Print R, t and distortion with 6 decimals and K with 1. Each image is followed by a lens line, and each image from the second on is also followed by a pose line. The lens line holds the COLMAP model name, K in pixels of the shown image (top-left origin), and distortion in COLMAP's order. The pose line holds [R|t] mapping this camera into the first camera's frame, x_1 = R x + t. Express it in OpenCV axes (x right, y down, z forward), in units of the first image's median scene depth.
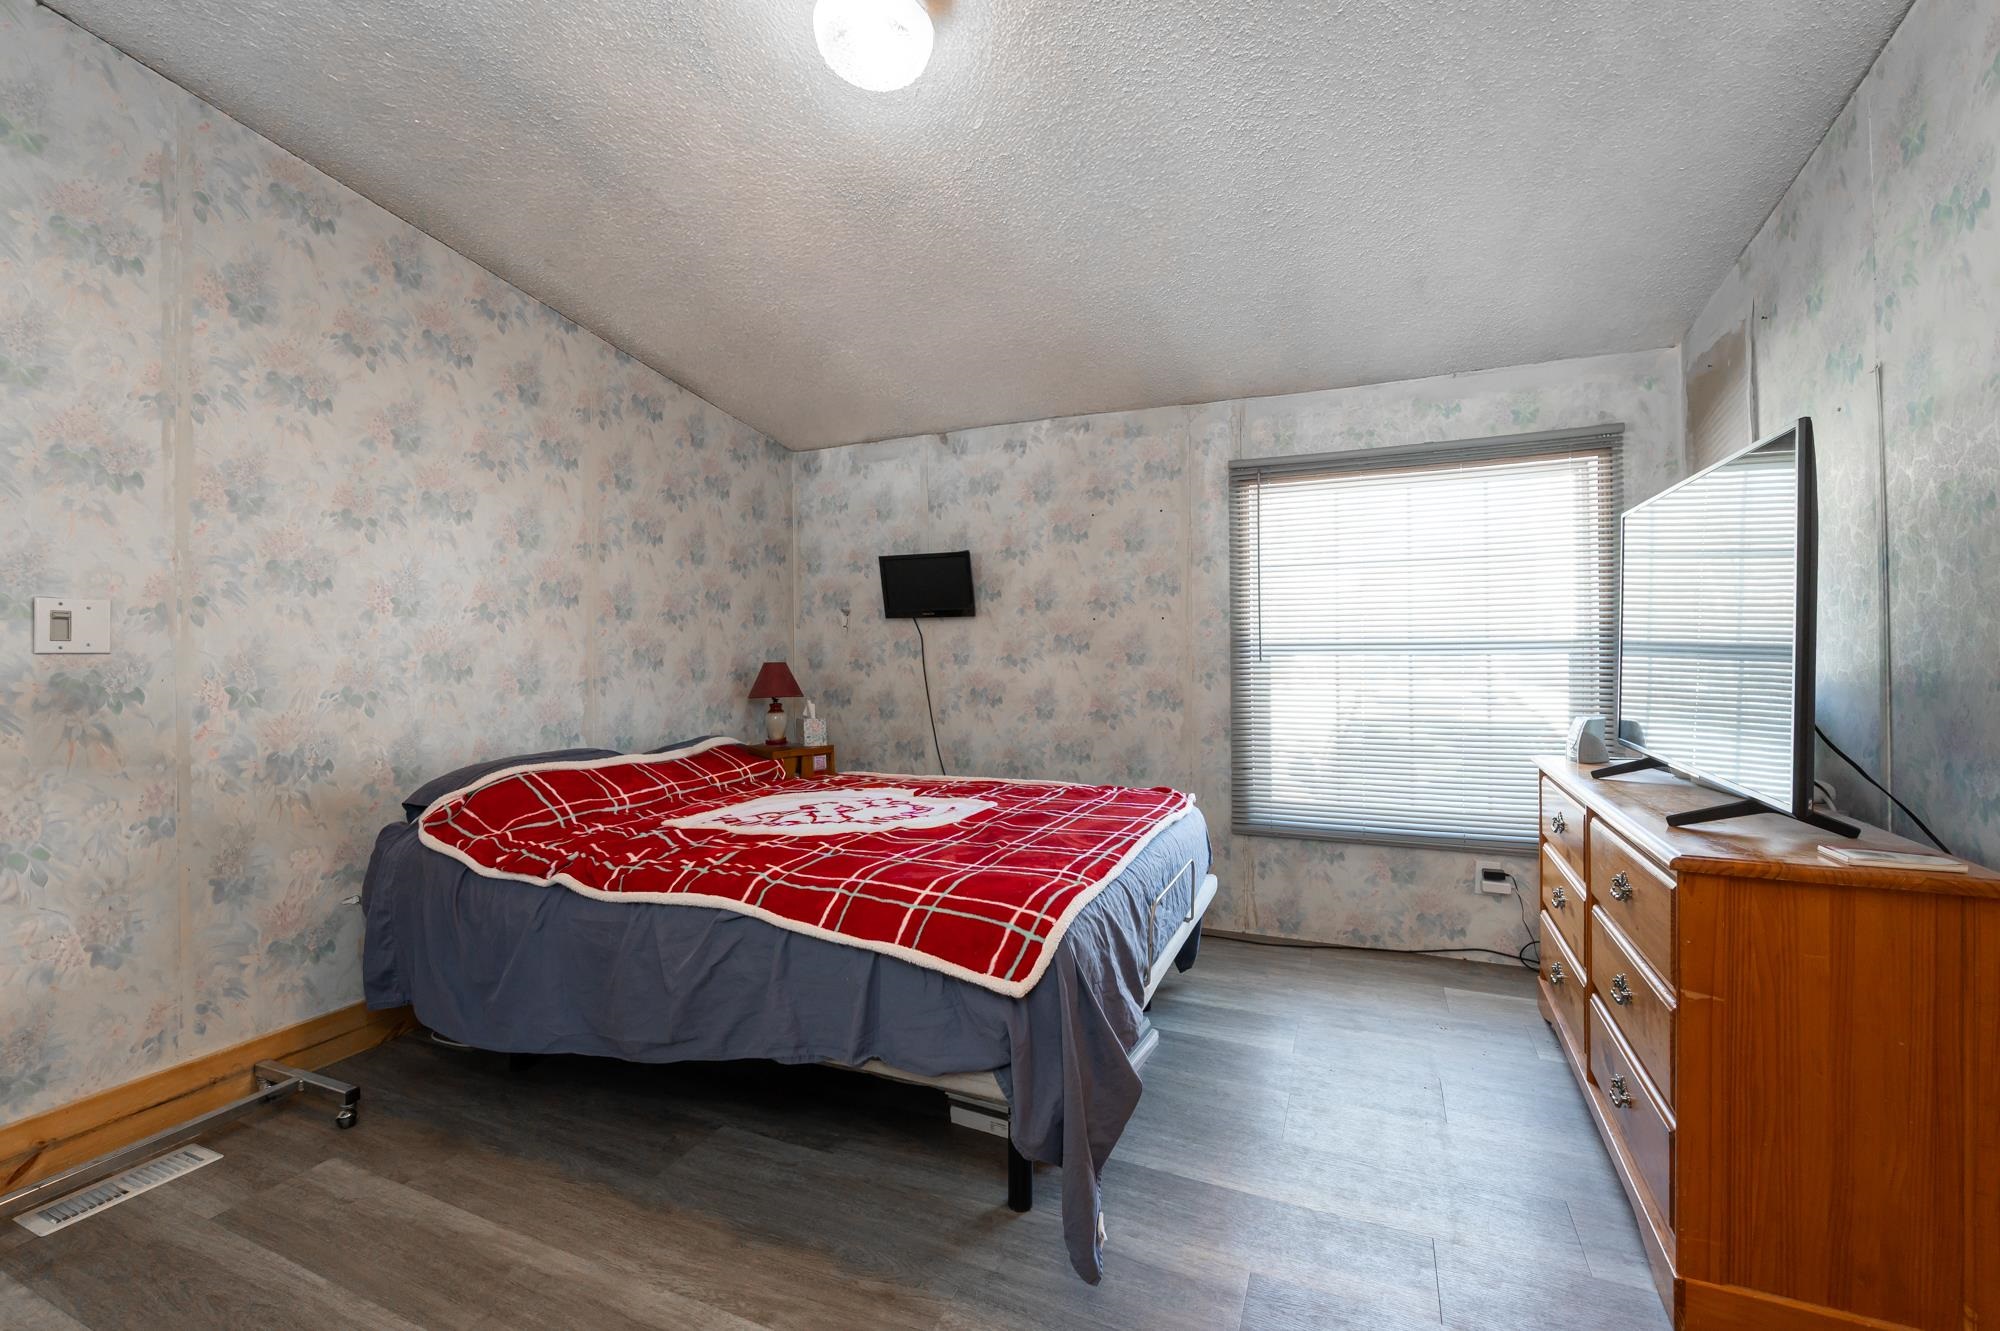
lens RADIAL K [[830.0, 0, 919.9], [0, 830.0, 652.3], [0, 0, 1]] dist [-0.009513, 0.000443]
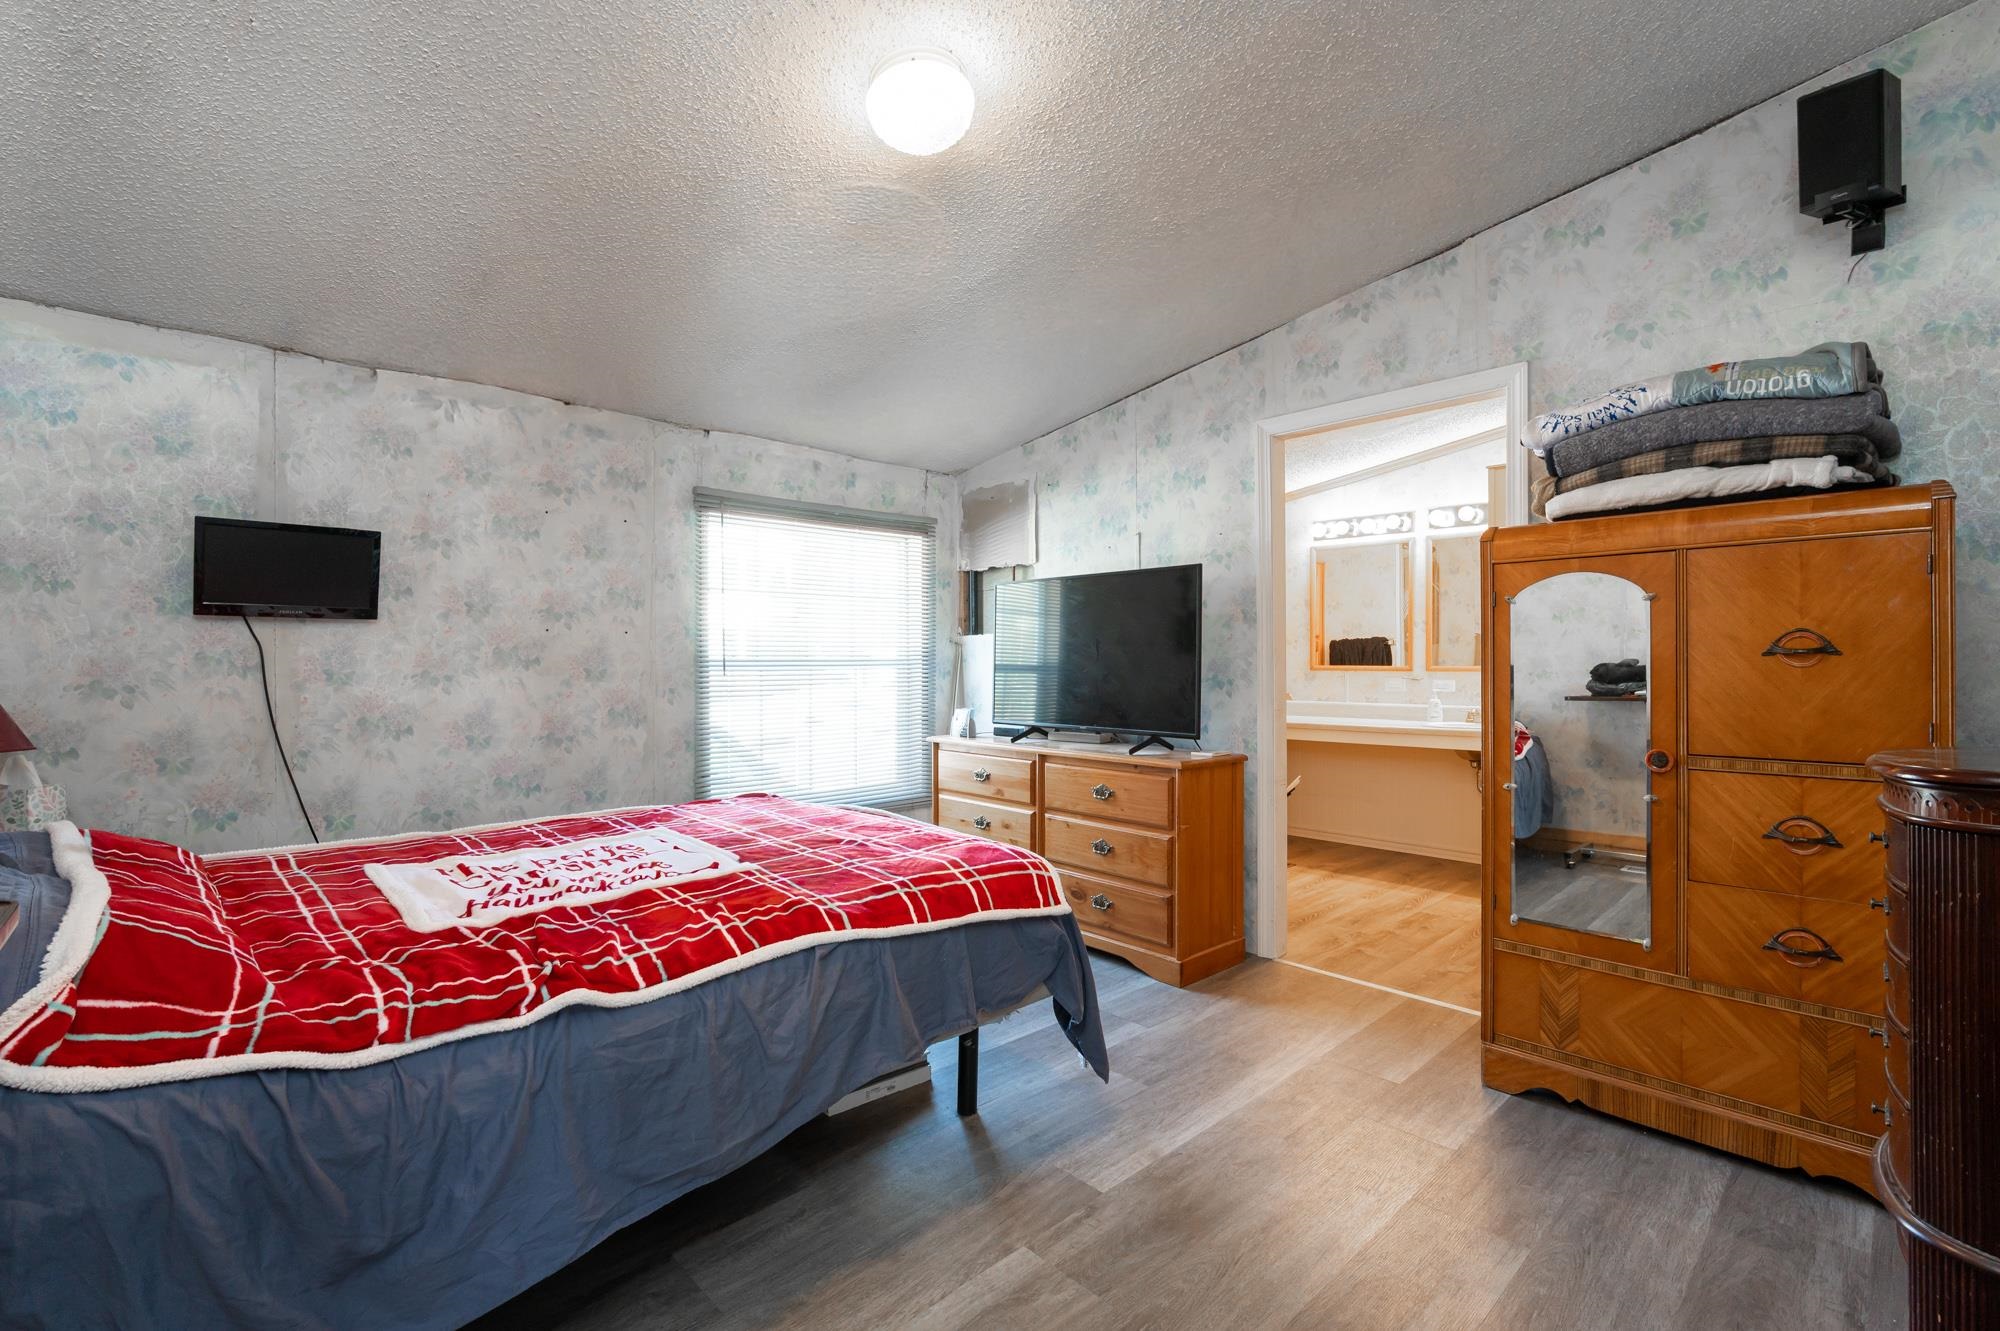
lens RADIAL K [[907.6, 0, 989.5], [0, 907.6, 663.6], [0, 0, 1]] dist [-0.012833, 0.000667]
pose [[0.374595, 0.003762, 0.927181, -0.506314], [0.002137, 0.999986, -0.004921, 0.001210], [-0.927186, 0.003825, 0.374582, 0.205005]]
